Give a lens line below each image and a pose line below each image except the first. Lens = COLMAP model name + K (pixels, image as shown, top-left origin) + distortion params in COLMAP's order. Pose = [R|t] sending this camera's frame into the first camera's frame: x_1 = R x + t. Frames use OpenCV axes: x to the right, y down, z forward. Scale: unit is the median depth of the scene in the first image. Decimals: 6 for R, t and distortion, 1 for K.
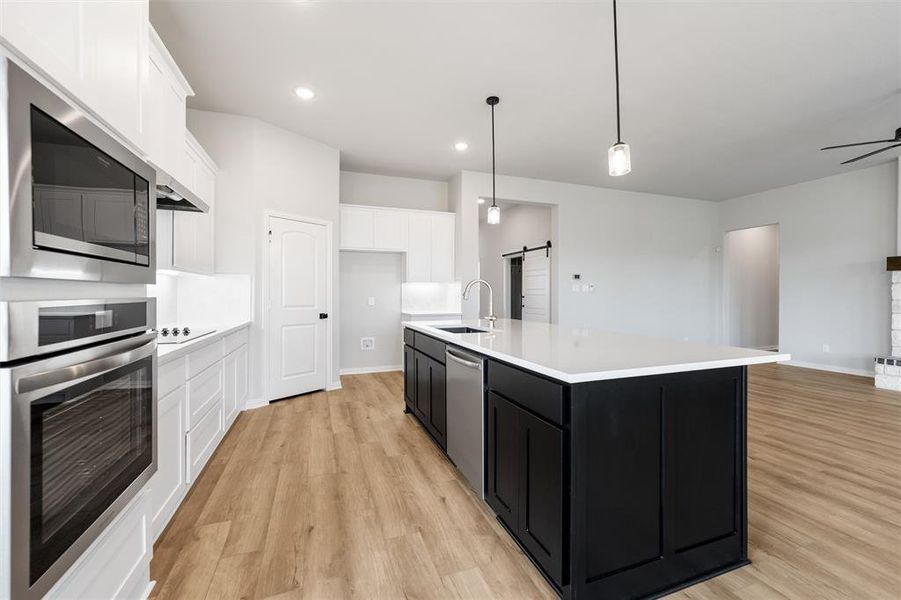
lens RADIAL K [[366.0, 0, 452.2], [0, 366.0, 294.7], [0, 0, 1]] dist [-0.000399, -0.000995]
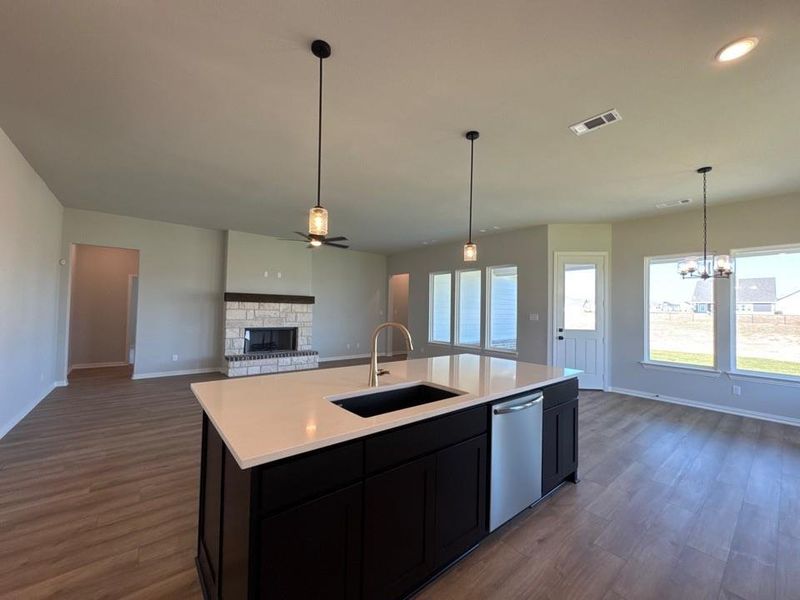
lens RADIAL K [[318.8, 0, 402.3], [0, 318.8, 301.7], [0, 0, 1]] dist [-0.005147, 0.000542]
pose [[-0.331325, 0.019298, 0.943319, -0.474373], [-0.020115, 0.999419, -0.027511, -0.058053], [-0.943302, -0.028089, -0.330744, 1.049990]]
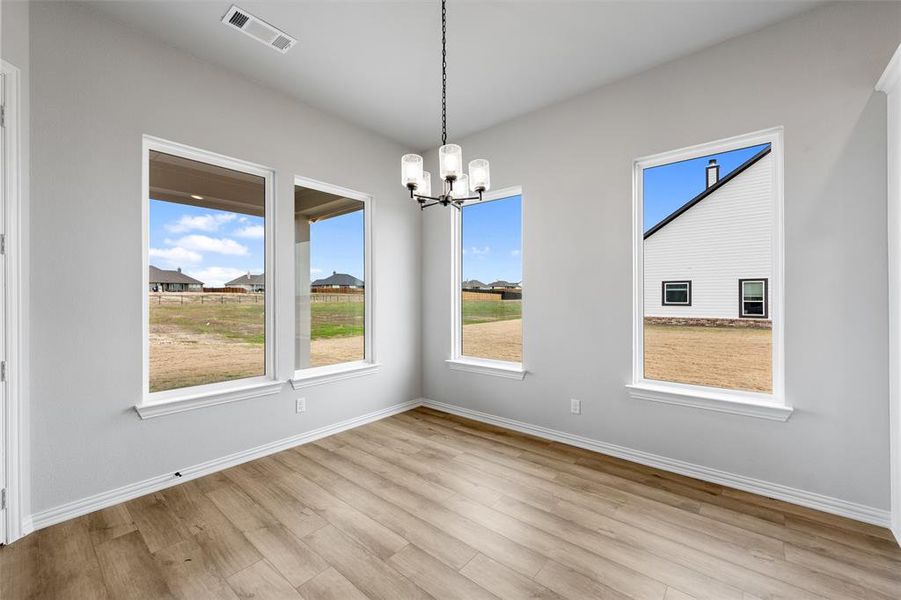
lens RADIAL K [[366.0, 0, 455.2], [0, 366.0, 298.7], [0, 0, 1]] dist [-0.000399, -0.000995]
pose [[-0.867316, 0.005070, -0.497732, 0.452504], [0.004264, 0.999987, 0.002756, -0.029395], [0.497740, 0.000268, -0.867327, 0.302384]]
